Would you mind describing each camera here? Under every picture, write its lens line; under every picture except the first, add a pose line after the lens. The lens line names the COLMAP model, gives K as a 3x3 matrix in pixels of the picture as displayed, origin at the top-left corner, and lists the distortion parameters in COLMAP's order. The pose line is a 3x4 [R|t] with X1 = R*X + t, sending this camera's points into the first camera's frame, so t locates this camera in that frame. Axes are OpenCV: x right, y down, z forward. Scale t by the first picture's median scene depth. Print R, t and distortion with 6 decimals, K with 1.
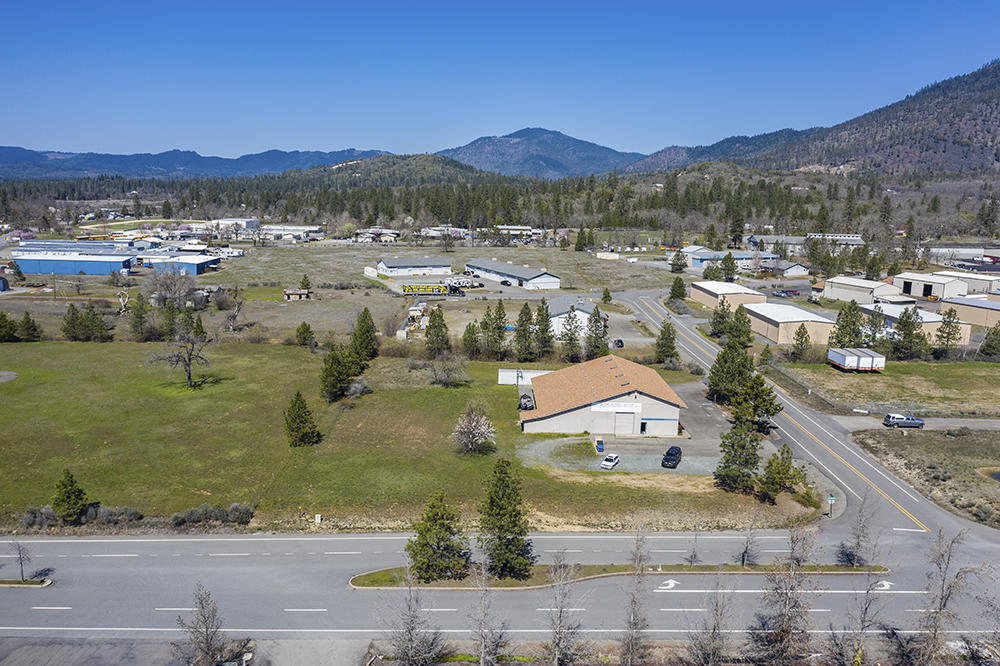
lens RADIAL K [[787.2, 0, 500.0], [0, 787.2, 333.0], [0, 0, 1]] dist [-0.014645, 0.000460]
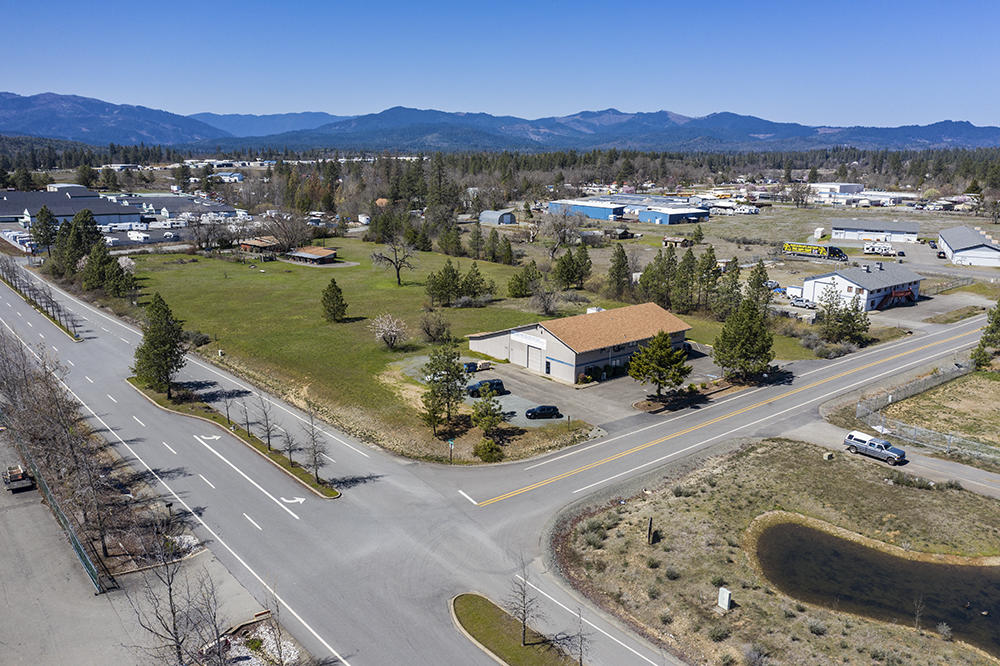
lens RADIAL K [[787.2, 0, 500.0], [0, 787.2, 333.0], [0, 0, 1]] dist [-0.014645, 0.000460]
pose [[0.628288, 0.163384, -0.760631, 0.493039], [-0.138603, 0.985565, 0.097213, -0.000458], [0.765534, 0.044348, 0.641865, 0.214141]]
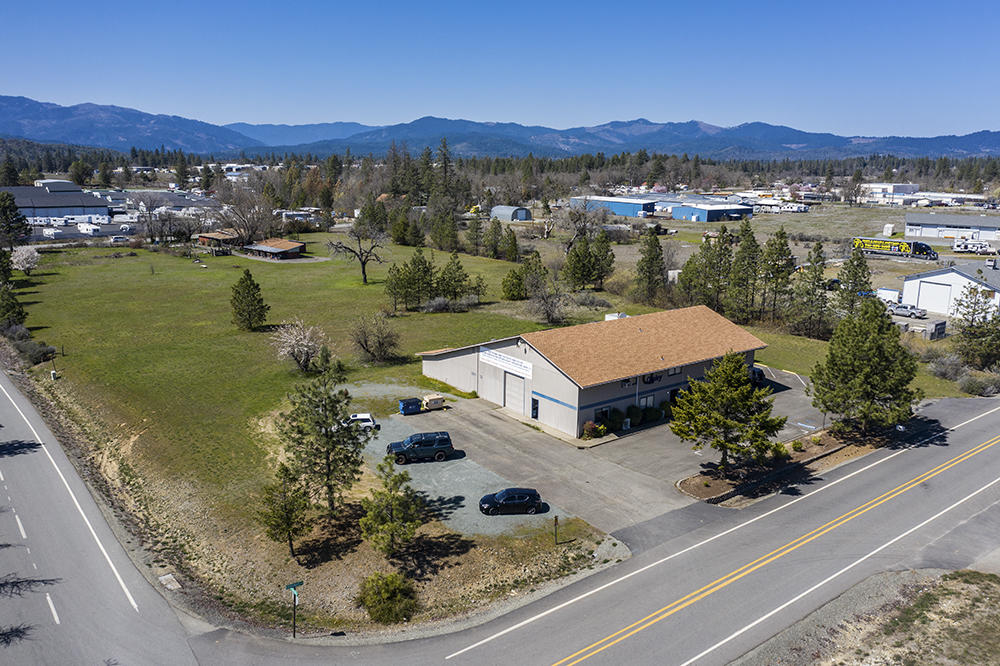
lens RADIAL K [[787.2, 0, 500.0], [0, 787.2, 333.0], [0, 0, 1]] dist [-0.014645, 0.000460]
pose [[0.599411, 0.160127, -0.784261, 0.351985], [-0.144917, 0.985304, 0.090416, 0.011809], [0.787214, 0.059456, 0.613807, 0.370775]]
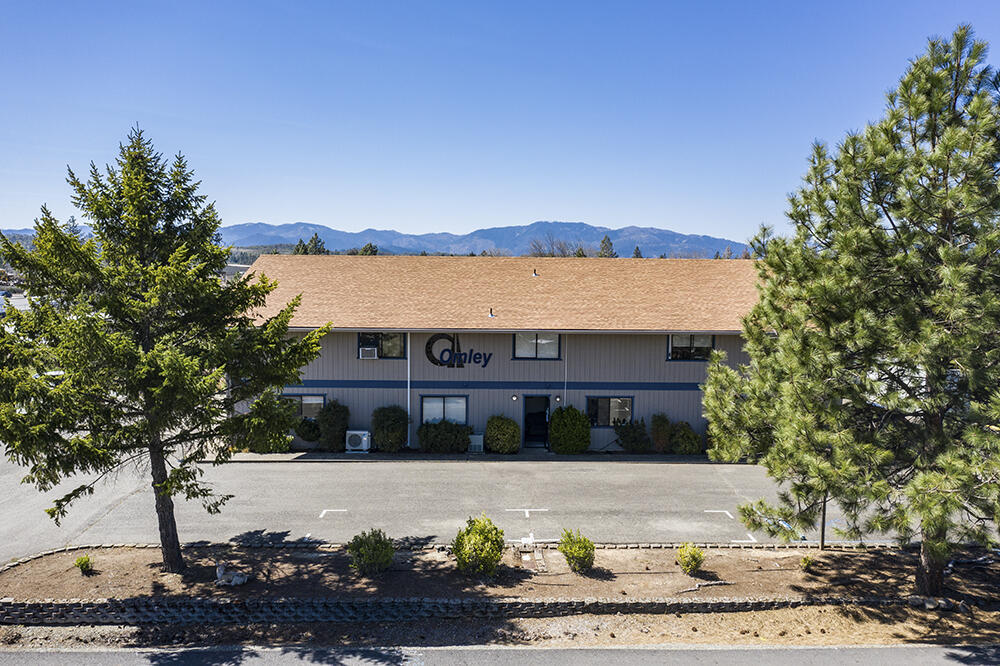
lens RADIAL K [[794.1, 0, 506.2], [0, 794.1, 314.4], [0, 0, 1]] dist [-0.017167, 0.000200]
pose [[0.017463, 0.037100, -0.999159, 0.273387], [-0.196507, 0.979949, 0.032952, 0.039767], [0.980347, 0.195766, 0.024403, 0.632544]]
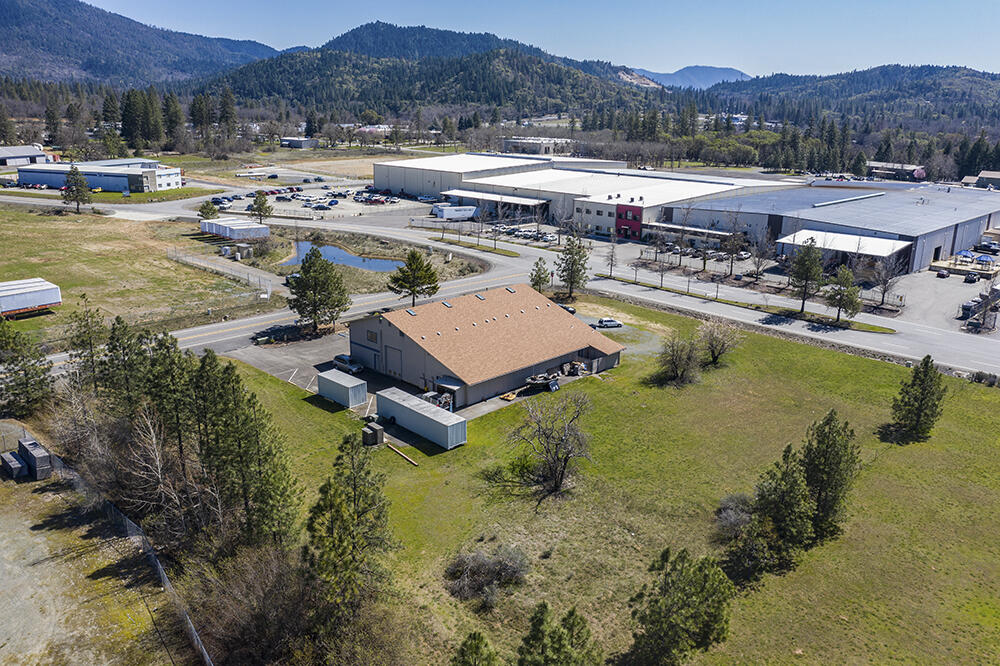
lens RADIAL K [[787.2, 0, 500.0], [0, 787.2, 333.0], [0, 0, 1]] dist [-0.014645, 0.000460]
pose [[-0.718981, -0.231904, 0.655200, -0.238700], [0.088283, 0.904586, 0.417049, -0.148398], [-0.689400, 0.357693, -0.629908, 0.930955]]
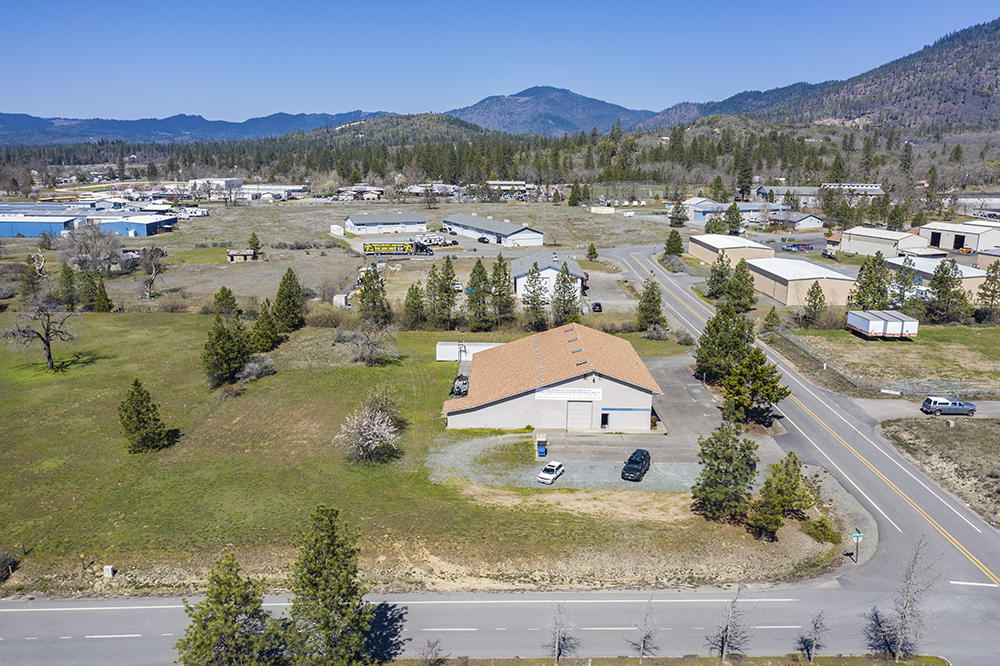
lens RADIAL K [[787.2, 0, 500.0], [0, 787.2, 333.0], [0, 0, 1]] dist [-0.014645, 0.000460]
pose [[0.999835, -0.011264, -0.014271, 0.054698], [0.011936, 0.998780, 0.047927, -0.000825], [0.013714, -0.048090, 0.998749, 0.143868]]
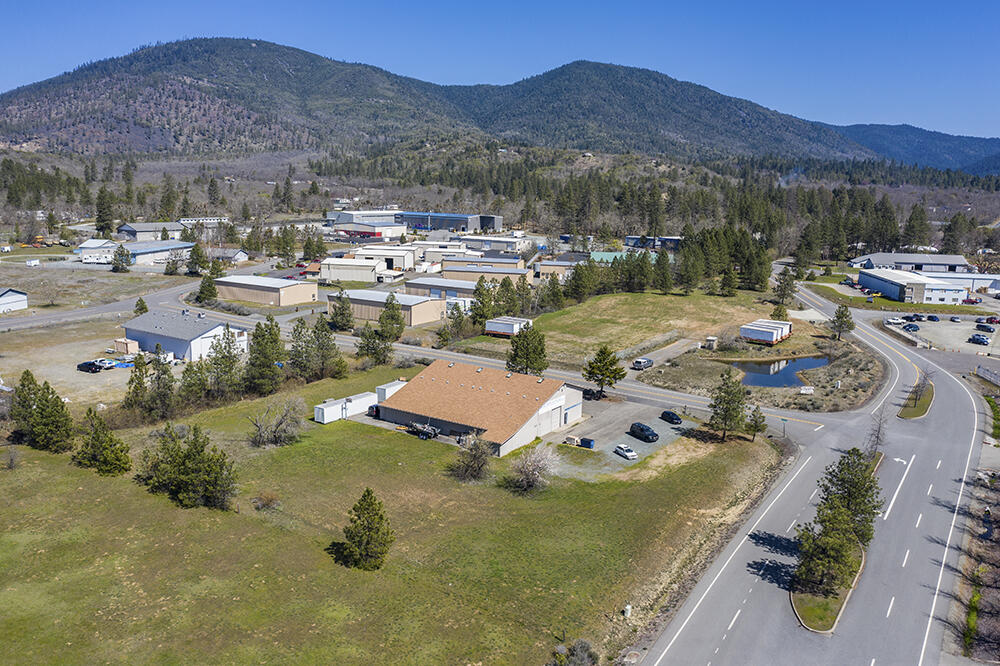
lens RADIAL K [[787.2, 0, 500.0], [0, 787.2, 333.0], [0, 0, 1]] dist [-0.014645, 0.000460]
pose [[0.565287, -0.163847, 0.808458, -0.392961], [0.142975, 0.984702, 0.099596, -0.059453], [-0.812409, 0.059289, 0.580066, 0.277427]]
